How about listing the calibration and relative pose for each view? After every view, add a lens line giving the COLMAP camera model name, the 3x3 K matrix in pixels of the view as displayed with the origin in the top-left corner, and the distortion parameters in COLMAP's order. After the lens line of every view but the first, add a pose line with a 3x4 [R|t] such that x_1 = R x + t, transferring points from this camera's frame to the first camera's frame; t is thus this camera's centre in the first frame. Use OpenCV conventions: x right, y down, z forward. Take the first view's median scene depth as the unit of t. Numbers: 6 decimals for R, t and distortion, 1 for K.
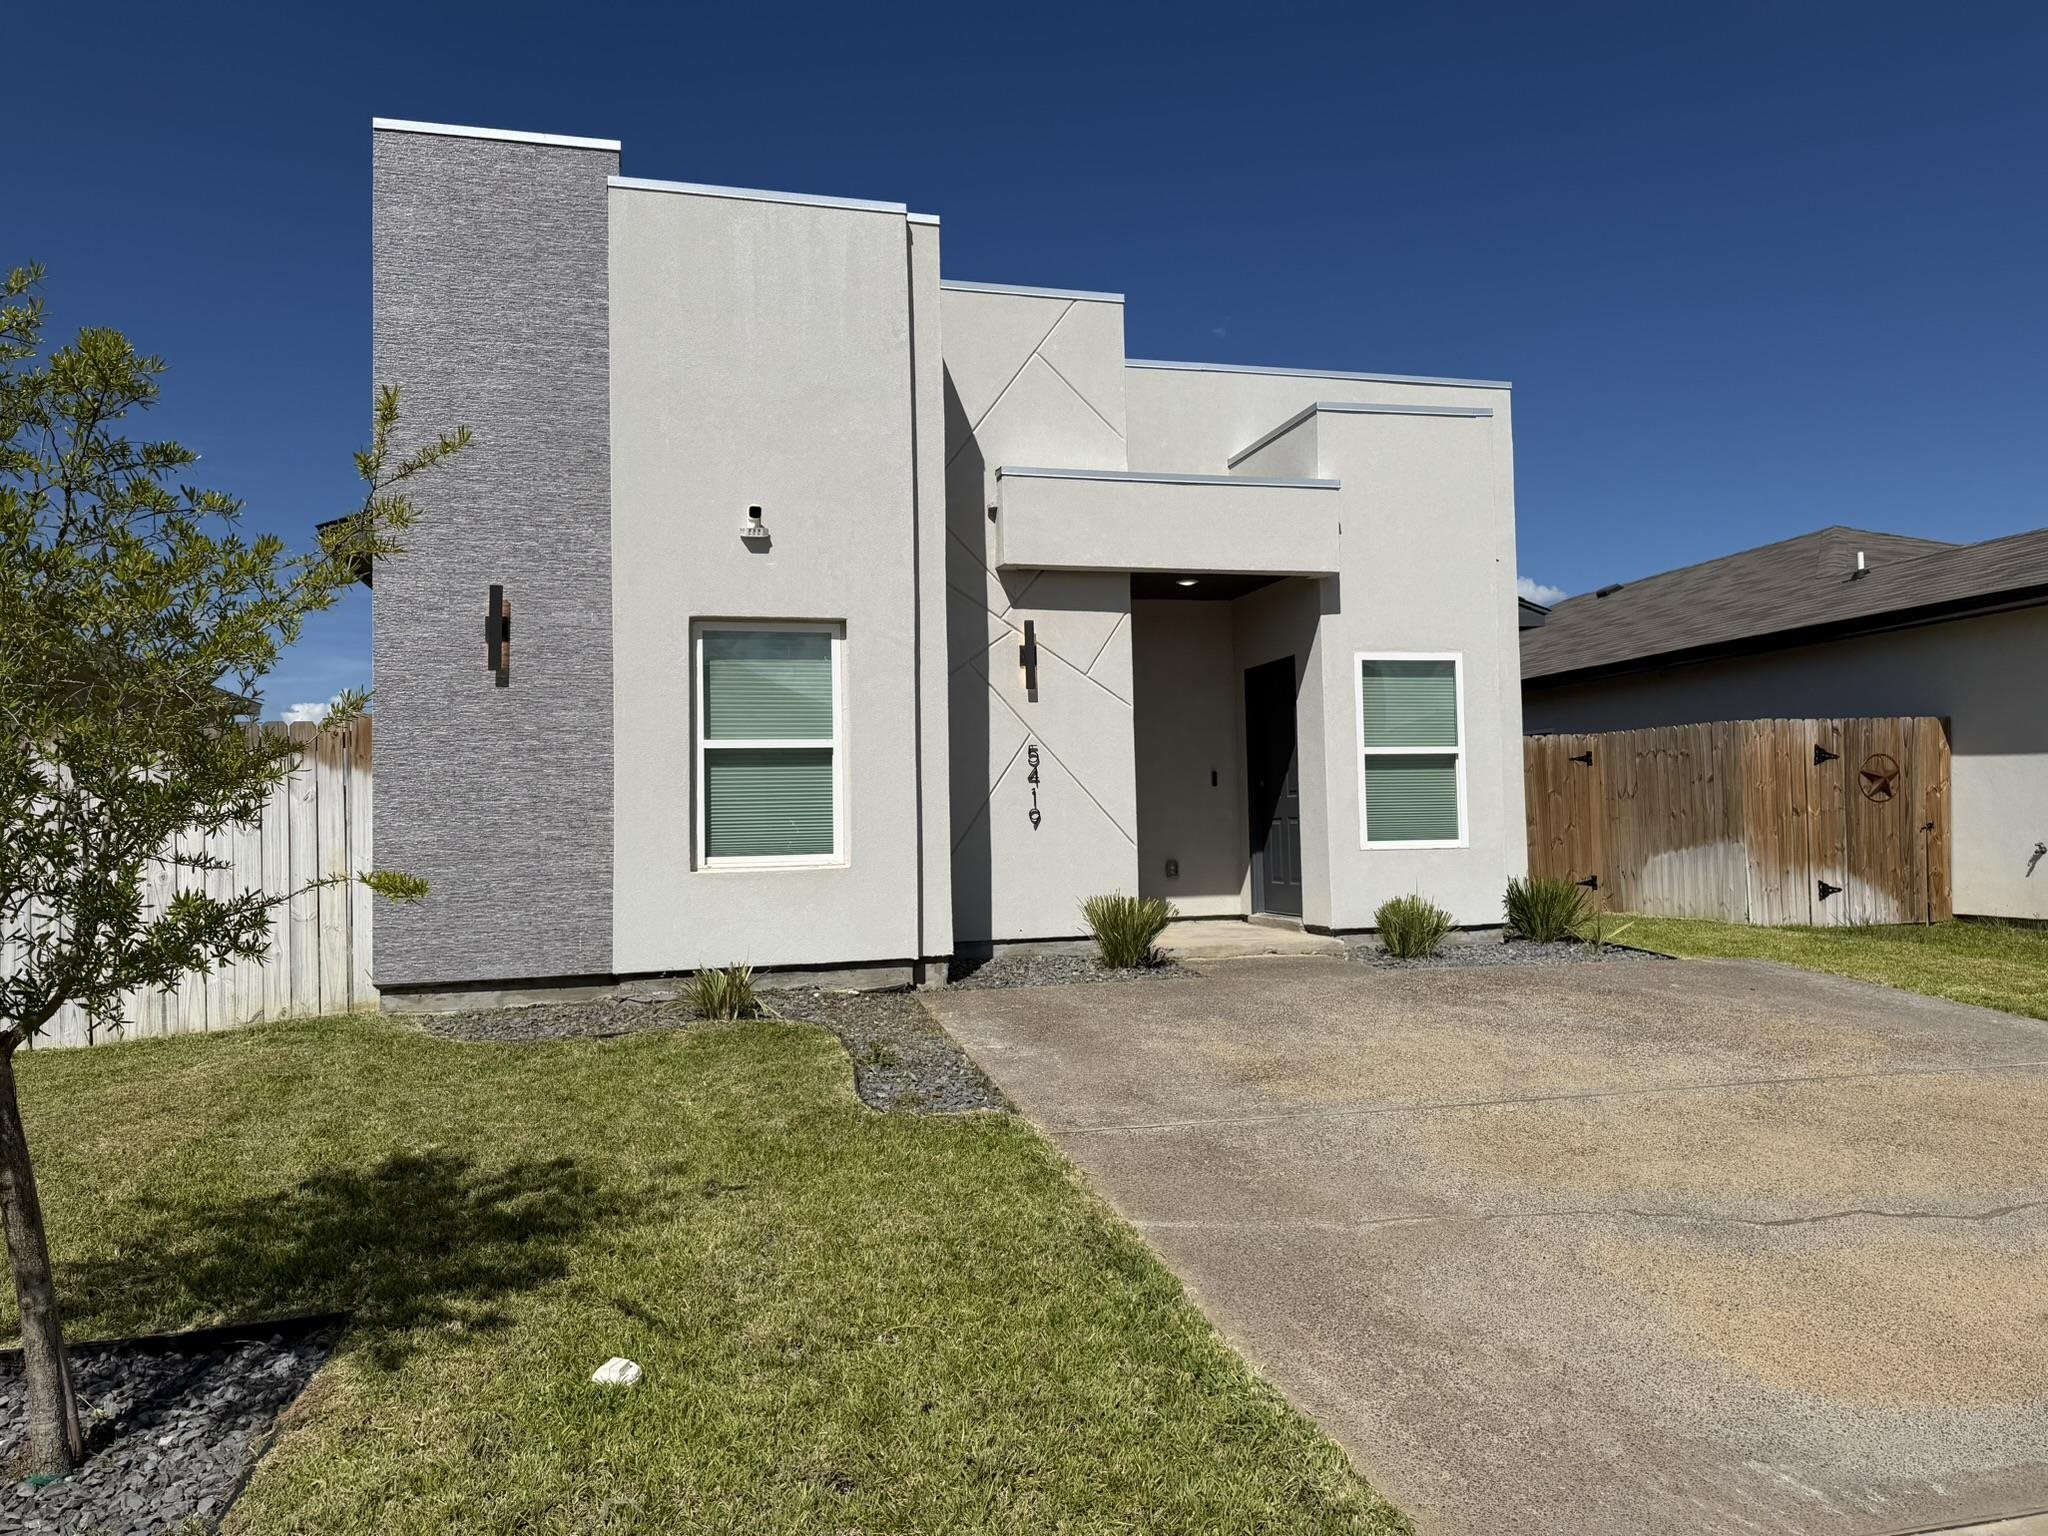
lens RADIAL K [[1468.4, 0, 1031.7], [0, 1468.4, 762.3], [0, 0, 1]] dist [0.045568, -0.058473]
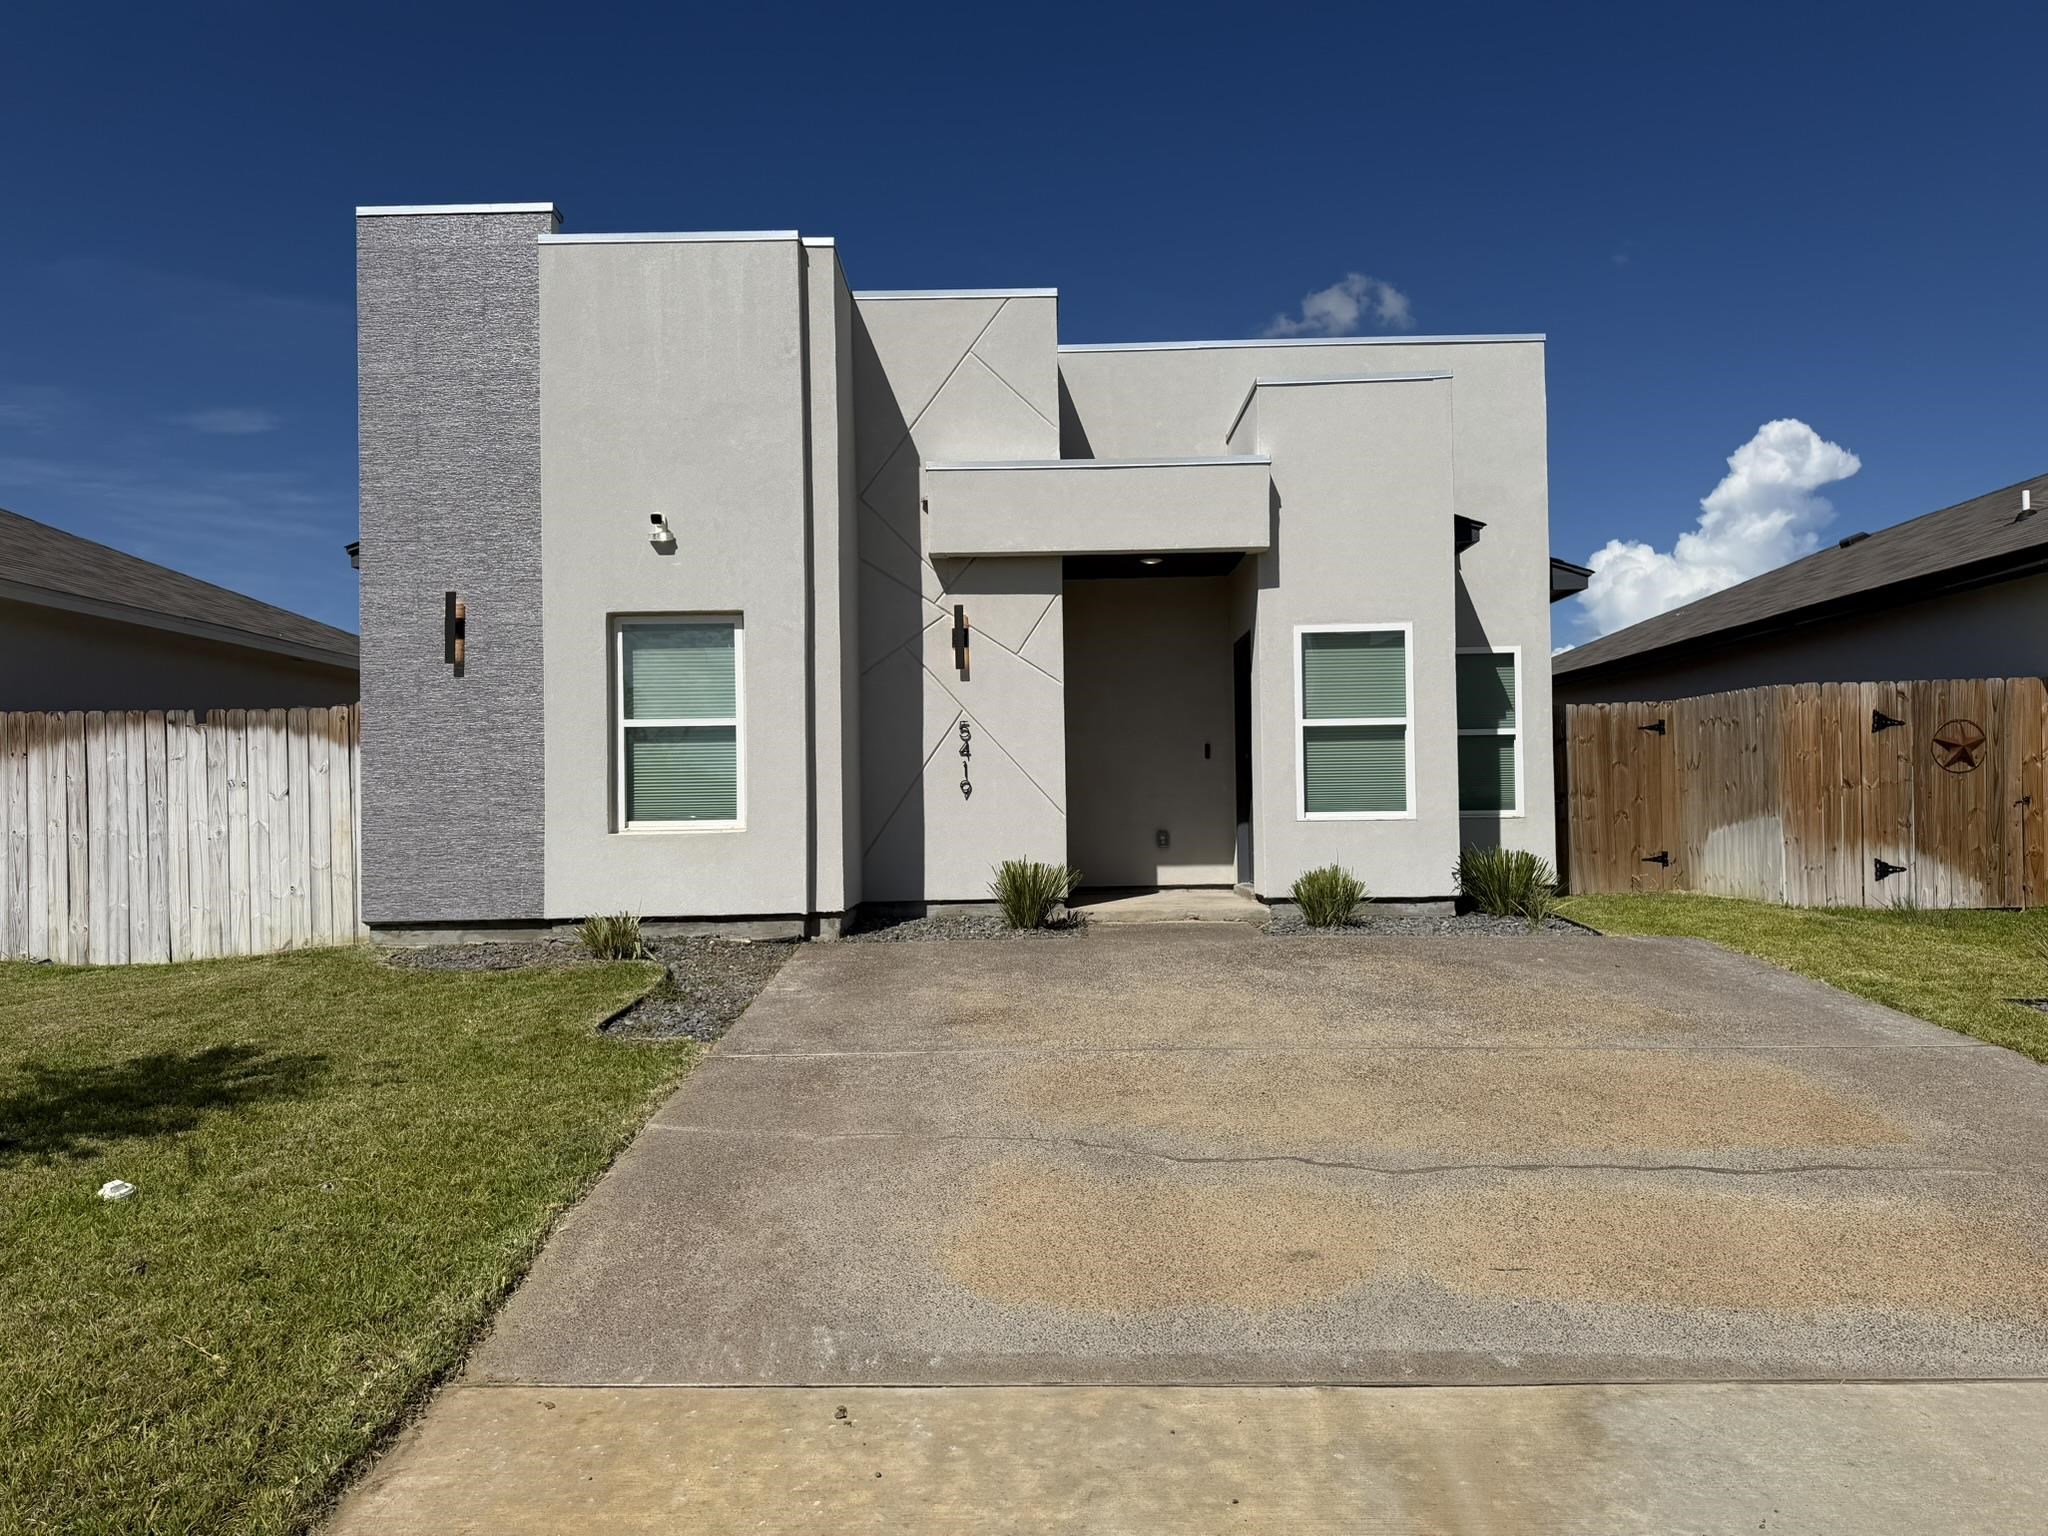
lens RADIAL K [[1468.4, 0, 1019.1], [0, 1468.4, 784.6], [0, 0, 1]] dist [0.045568, -0.058473]
pose [[0.963204, 0.000773, -0.268770, 0.373952], [0.007813, 0.999493, 0.030876, 0.002429], [0.268657, -0.031840, 0.962710, -0.029971]]
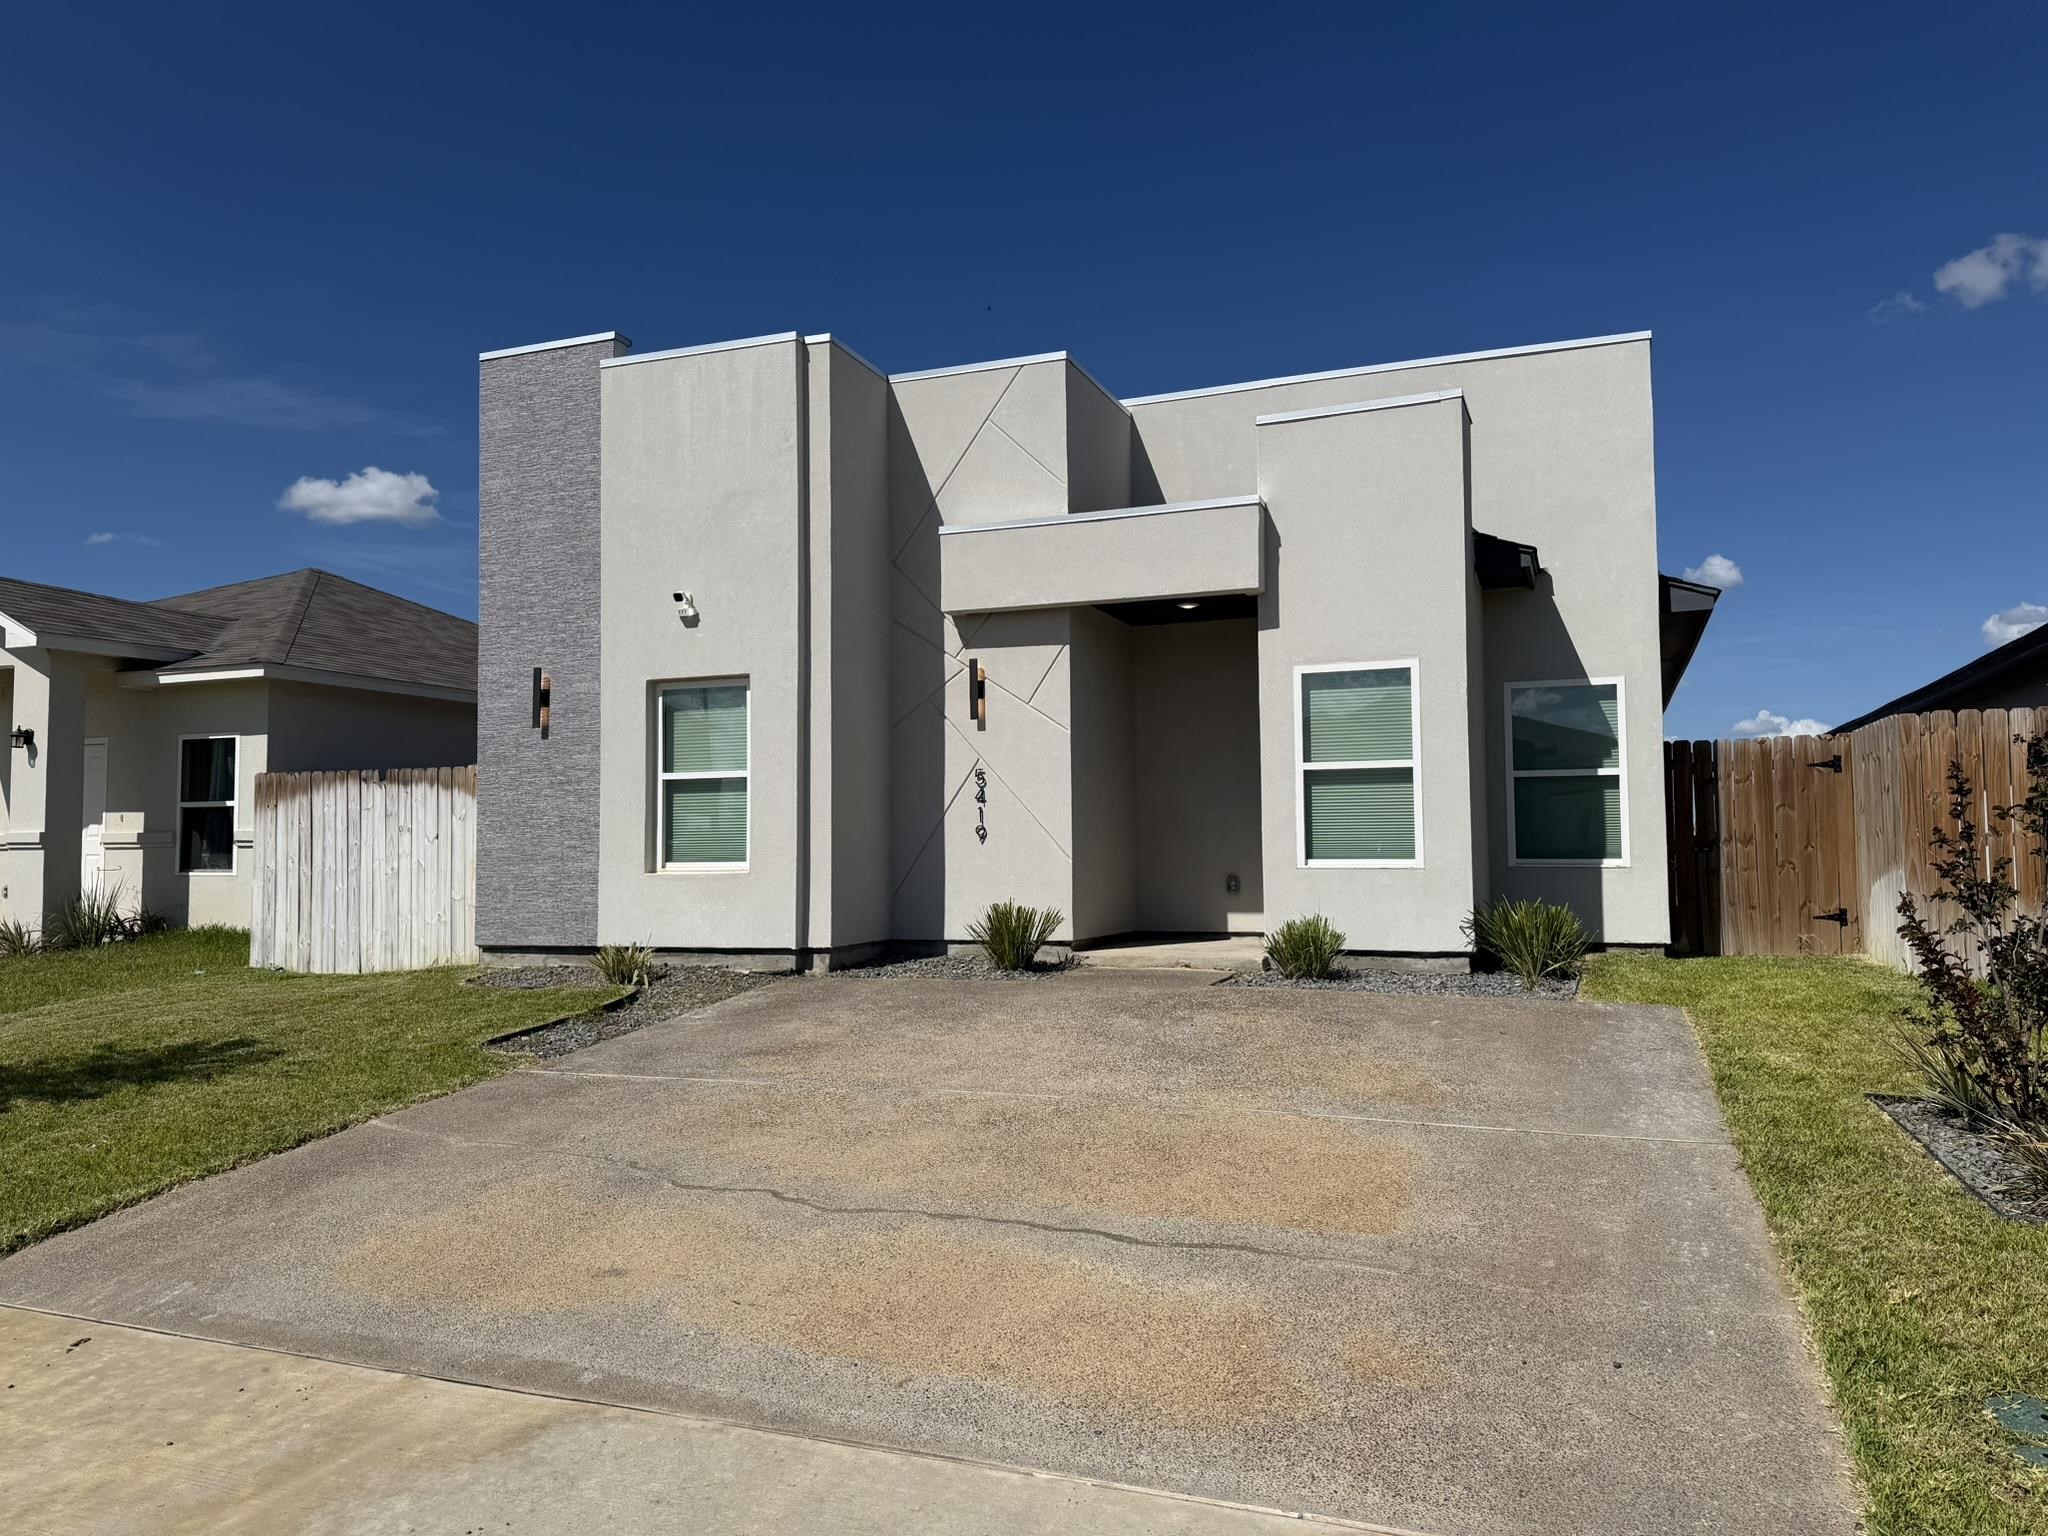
lens RADIAL K [[1468.4, 0, 1014.1], [0, 1468.4, 771.9], [0, 0, 1]] dist [0.045568, -0.058473]
pose [[0.804881, -0.019767, -0.593106, 0.784215], [0.018431, 0.999796, -0.008309, 0.000425], [0.593149, -0.004244, 0.805081, 0.123429]]
